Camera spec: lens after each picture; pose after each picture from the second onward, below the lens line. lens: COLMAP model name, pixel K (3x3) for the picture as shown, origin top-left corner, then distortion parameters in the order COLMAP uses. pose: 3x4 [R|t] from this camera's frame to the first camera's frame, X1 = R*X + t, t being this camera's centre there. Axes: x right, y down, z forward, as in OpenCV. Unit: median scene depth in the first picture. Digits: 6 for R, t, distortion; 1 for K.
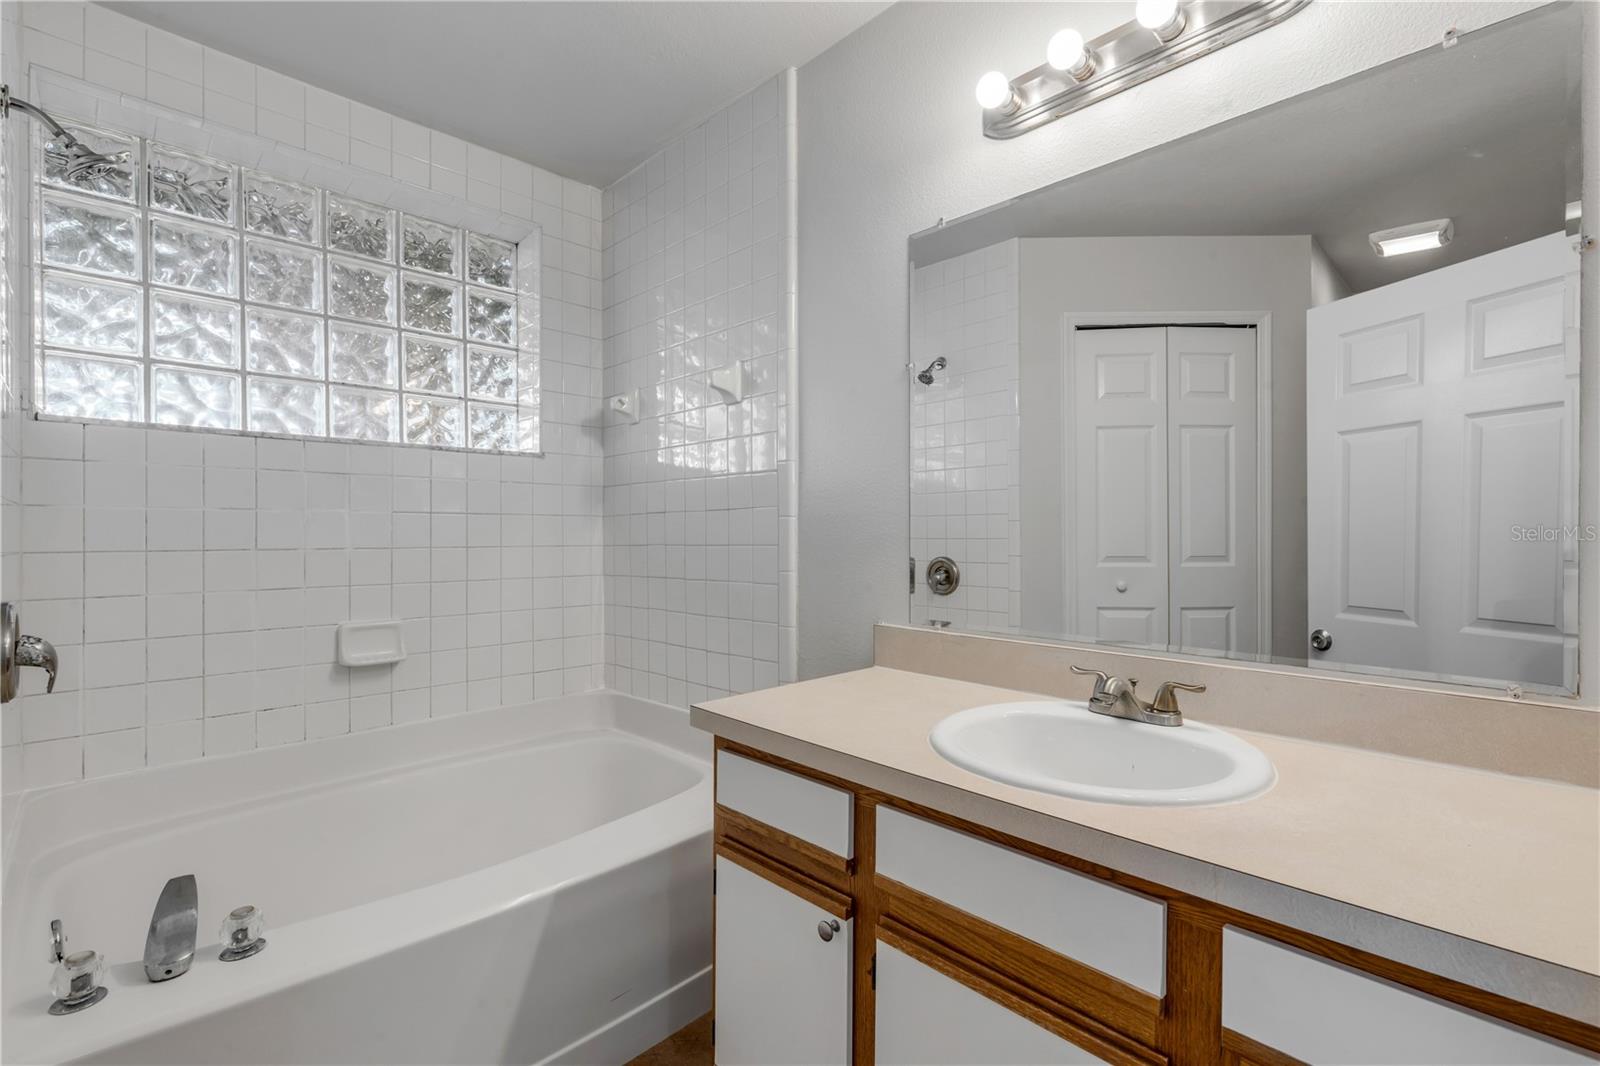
lens RADIAL K [[717.9, 0, 800.0], [0, 717.9, 533.0], [0, 0, 1]] dist [0.003025, 0.000233]
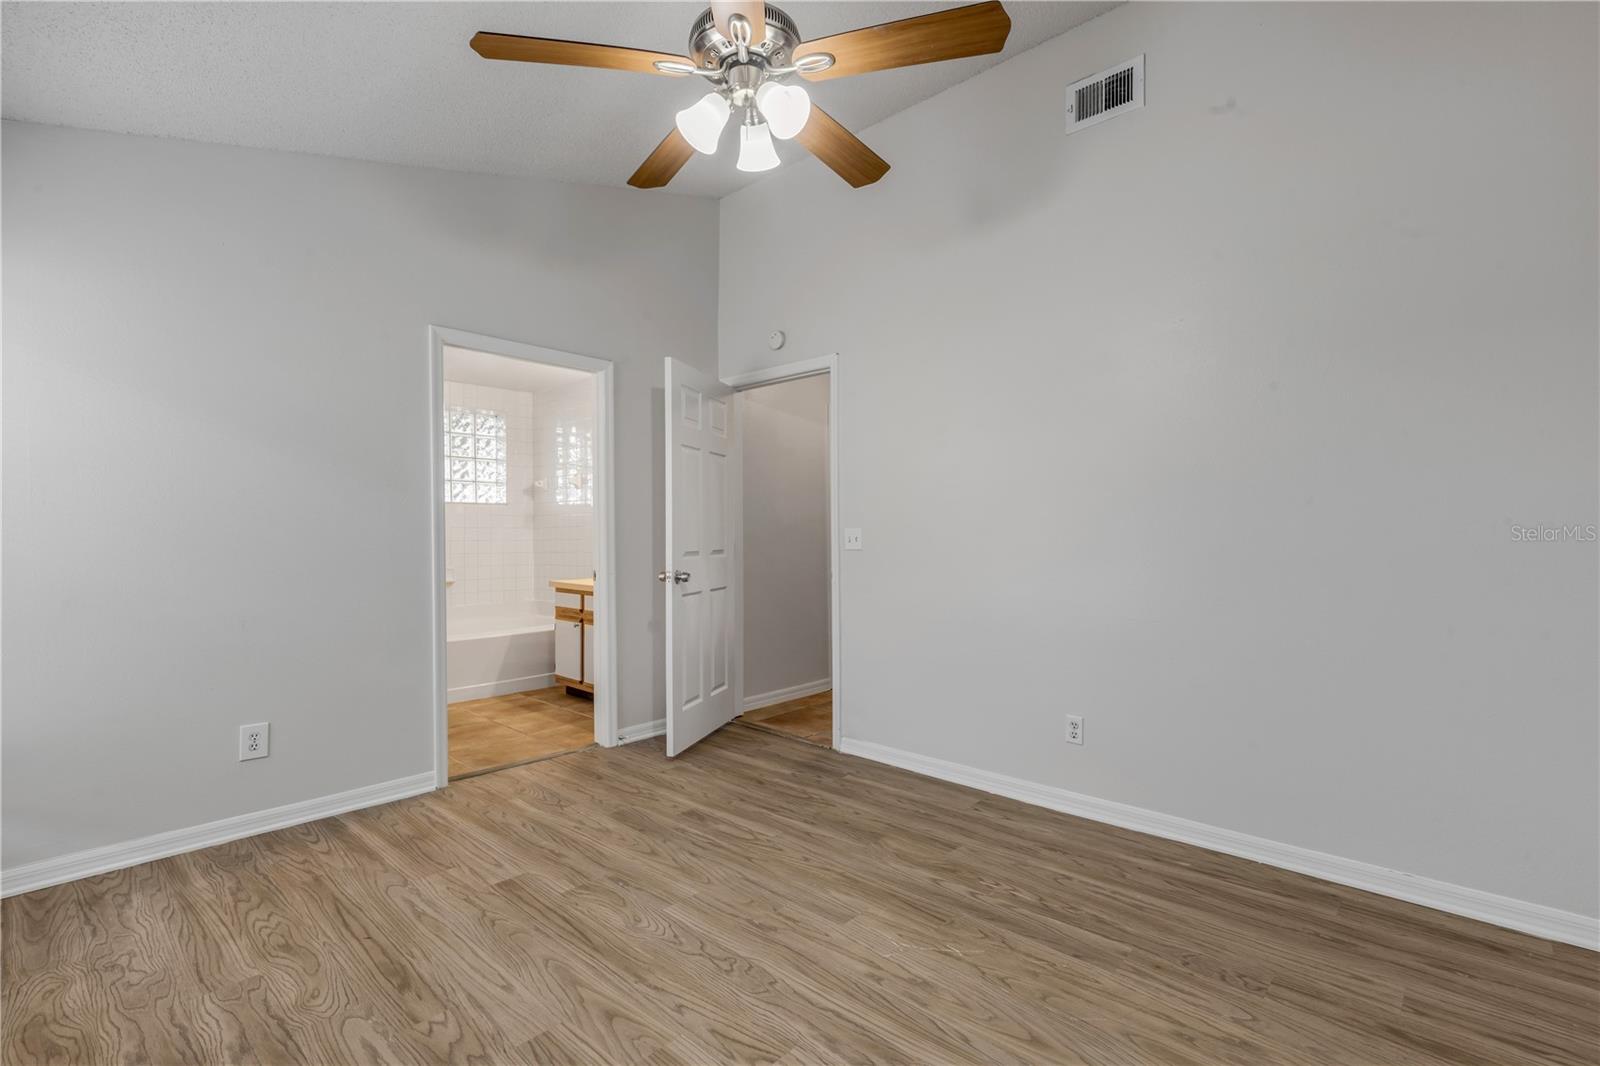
lens RADIAL K [[727.8, 0, 801.4], [0, 727.8, 534.4], [0, 0, 1]] dist [0.002119, -0.000474]
pose [[0.999065, -0.005619, 0.042857, 0.535430], [0.006038, 0.999935, -0.009648, 0.023187], [-0.042800, 0.009897, 0.999035, -1.519511]]
